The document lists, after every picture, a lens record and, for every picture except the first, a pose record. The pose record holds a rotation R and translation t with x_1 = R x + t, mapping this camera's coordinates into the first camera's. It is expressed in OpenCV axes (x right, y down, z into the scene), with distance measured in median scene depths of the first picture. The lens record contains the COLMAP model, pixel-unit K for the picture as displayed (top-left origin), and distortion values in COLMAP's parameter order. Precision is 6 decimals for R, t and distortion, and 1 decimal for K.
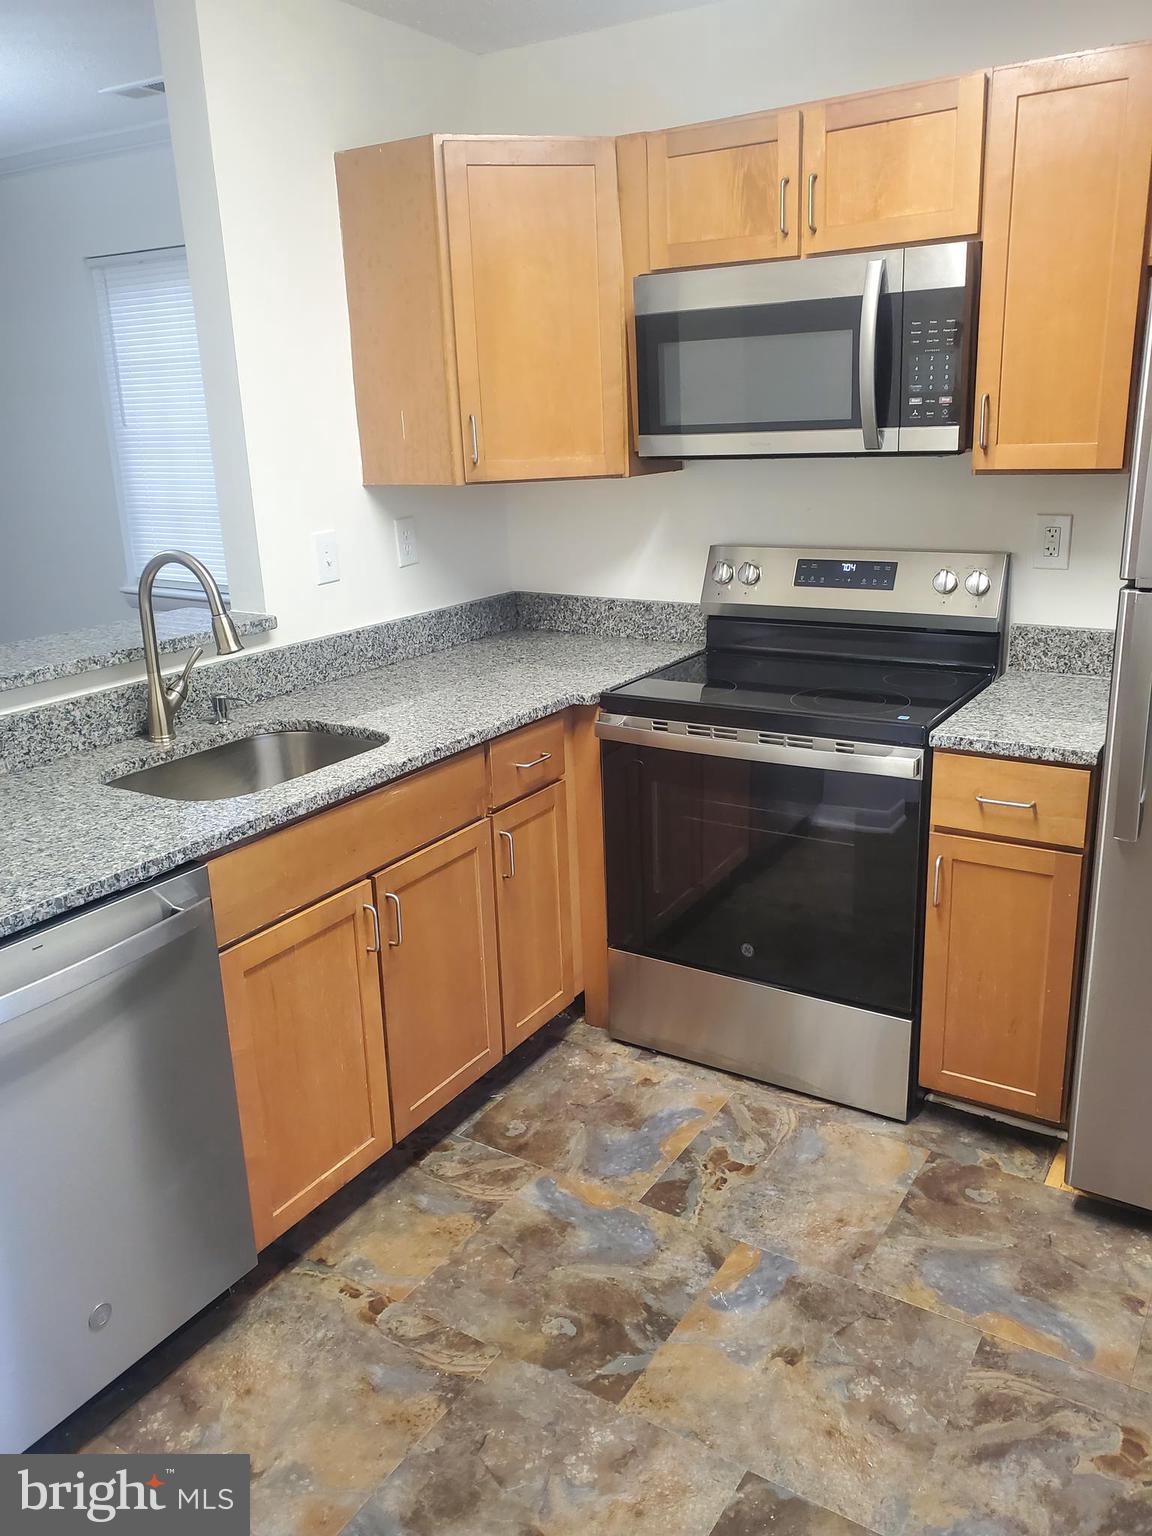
lens RADIAL K [[1178.3, 0, 584.9], [0, 1178.3, 758.4], [0, 0, 1]] dist [-0.014624, 0.043010]
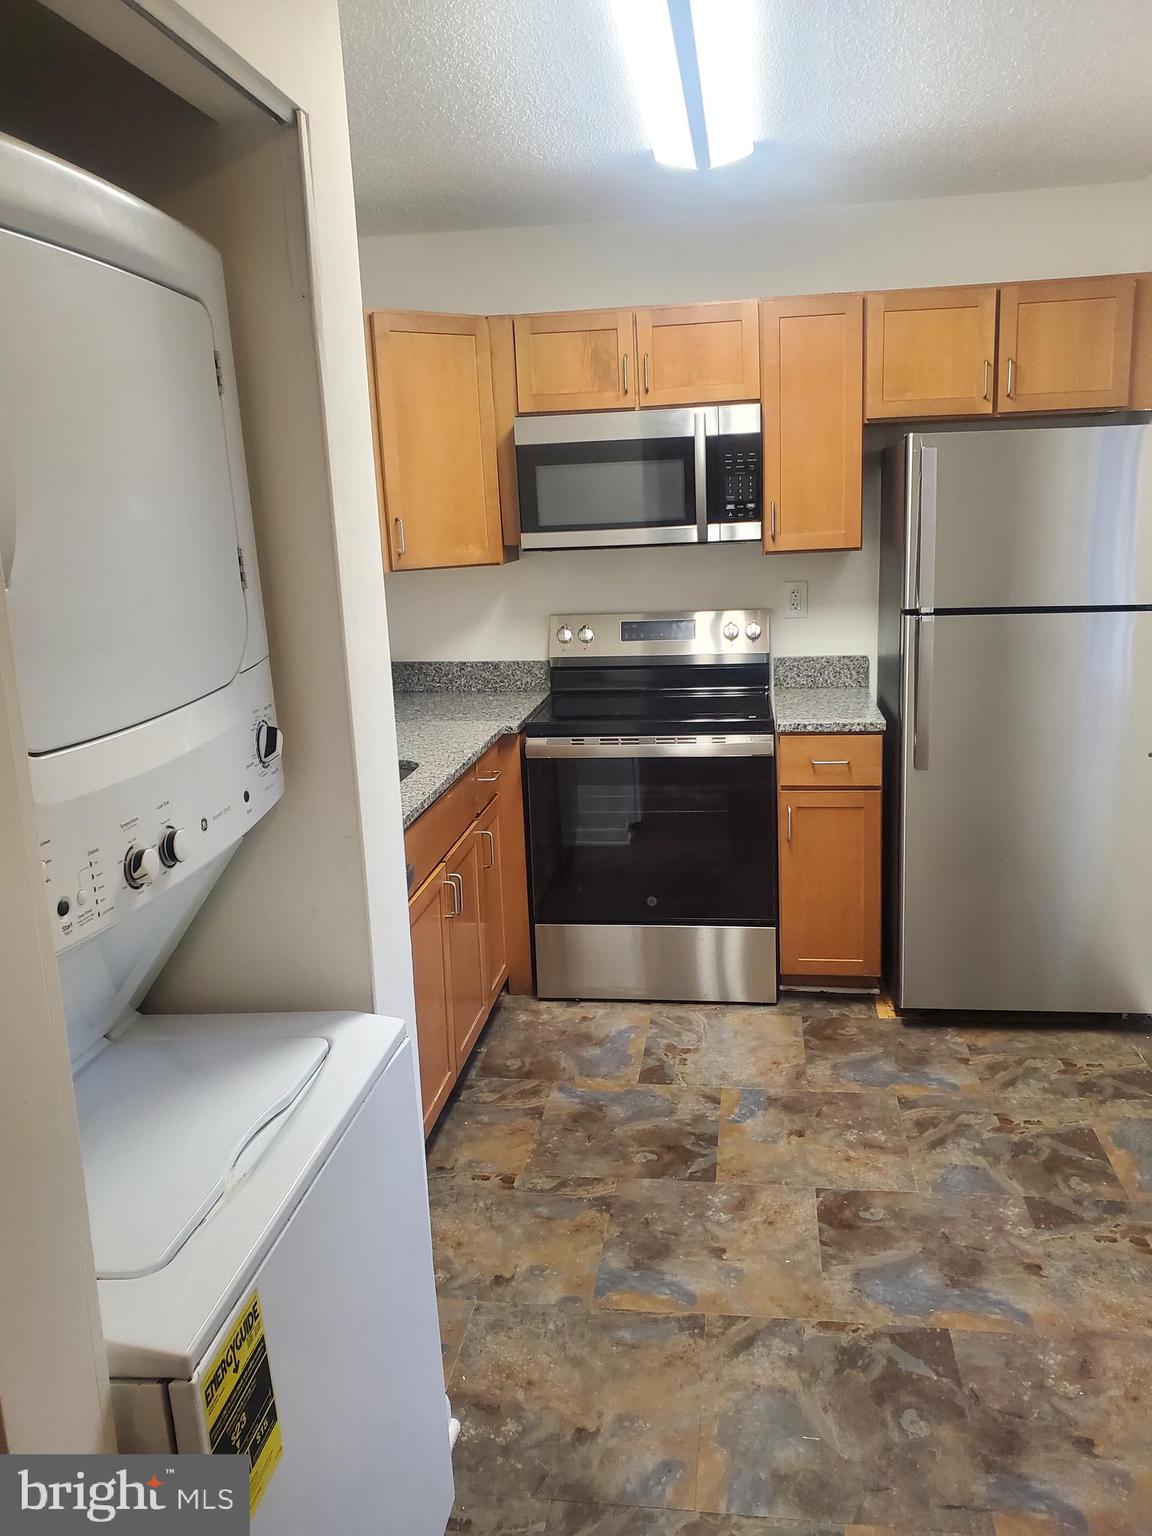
lens RADIAL K [[1155.3, 0, 597.5], [0, 1155.3, 738.2], [0, 0, 1]] dist [0.005635, 0.006504]
pose [[0.912874, -0.083825, 0.399543, -0.496760], [0.122963, 0.989700, -0.073304, 0.076080], [-0.389283, 0.116046, 0.913779, -0.241920]]
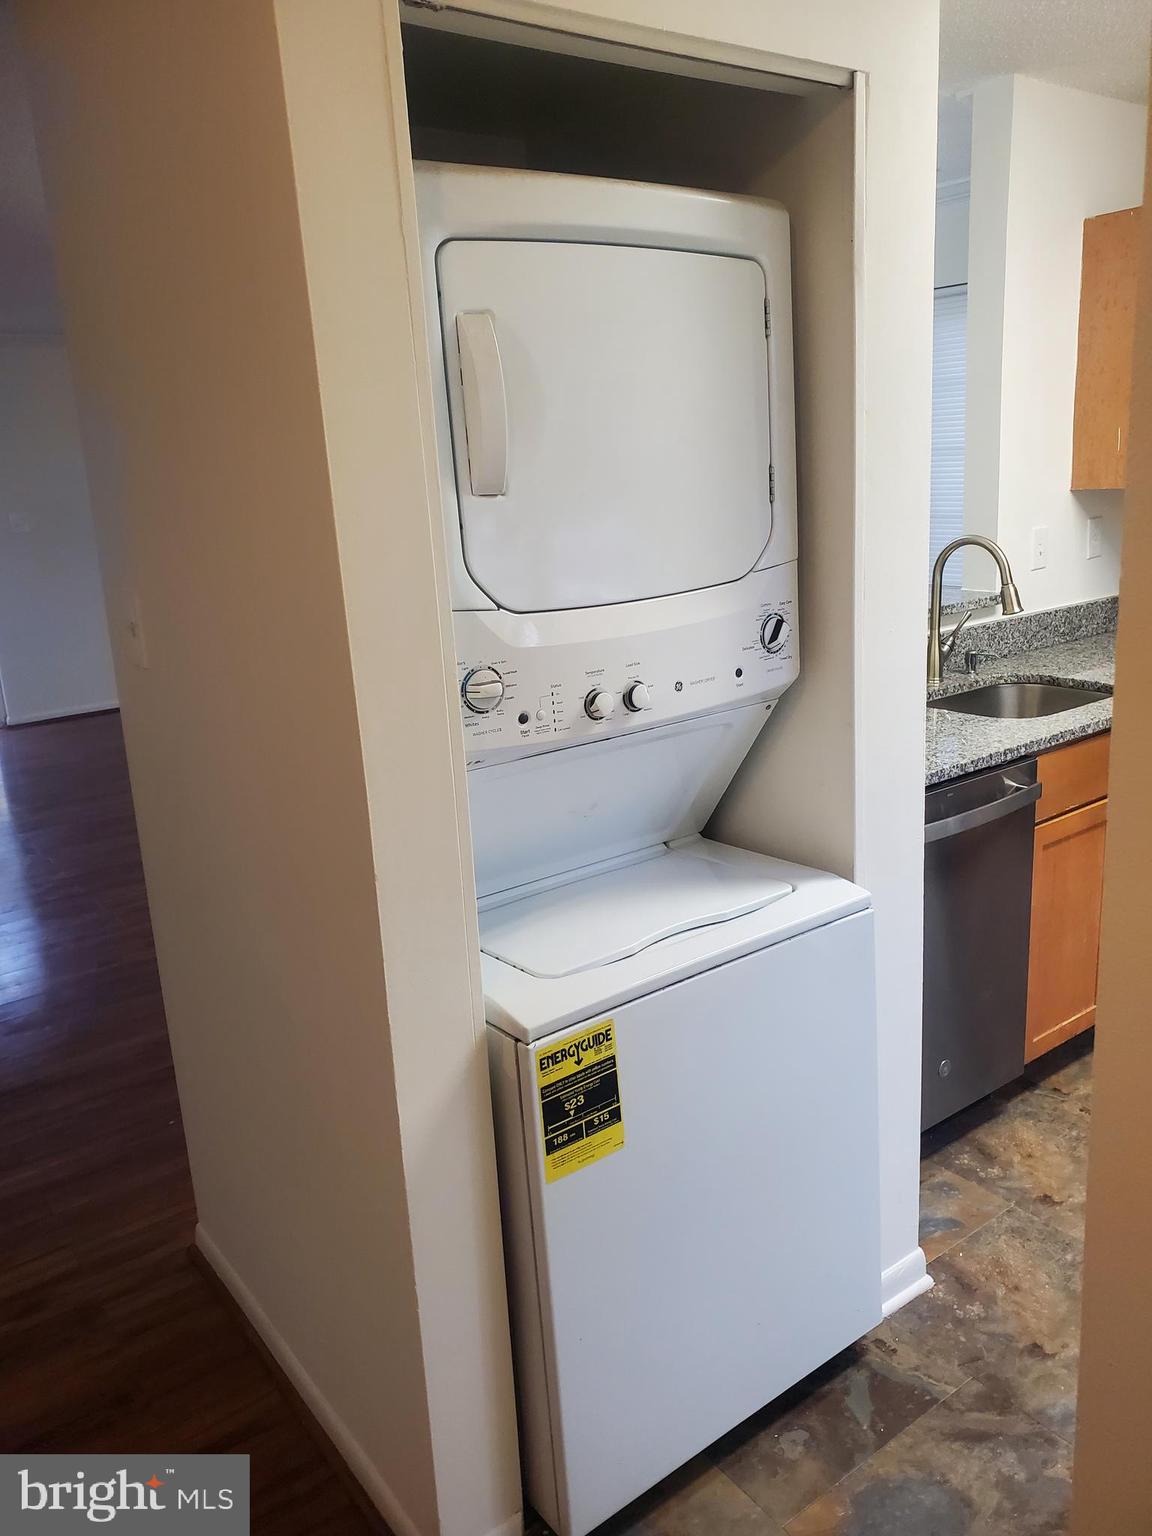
lens RADIAL K [[1157.8, 0, 598.3], [0, 1157.8, 751.6], [0, 0, 1]] dist [-0.000904, -0.003014]
pose [[0.928786, 0.070910, -0.363771, -0.239399], [-0.078278, 0.996916, -0.005531, 0.101017], [0.362257, 0.033612, 0.931472, -0.339111]]
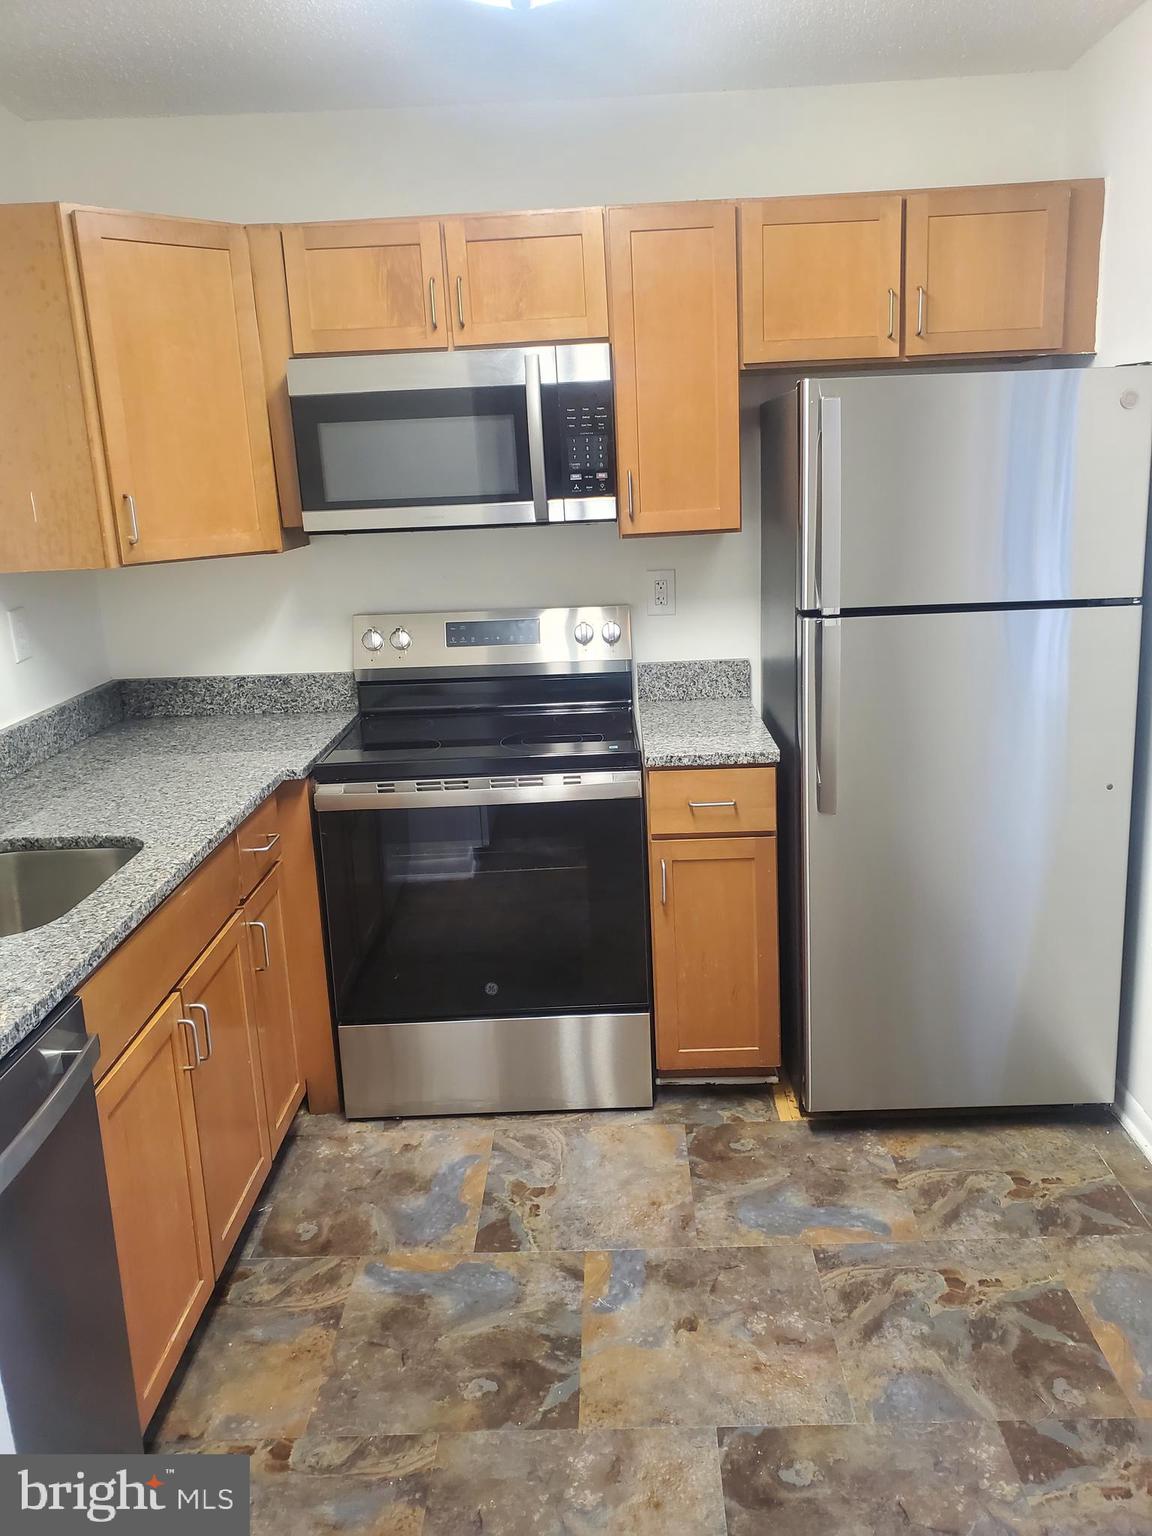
lens RADIAL K [[1176.0, 0, 602.3], [0, 1176.0, 731.5], [0, 0, 1]] dist [-0.009888, 0.037265]
pose [[0.854210, -0.118286, 0.506295, -0.319757], [0.160886, 0.986119, -0.041055, -0.004685], [-0.494410, 0.116525, 0.861383, 0.025521]]
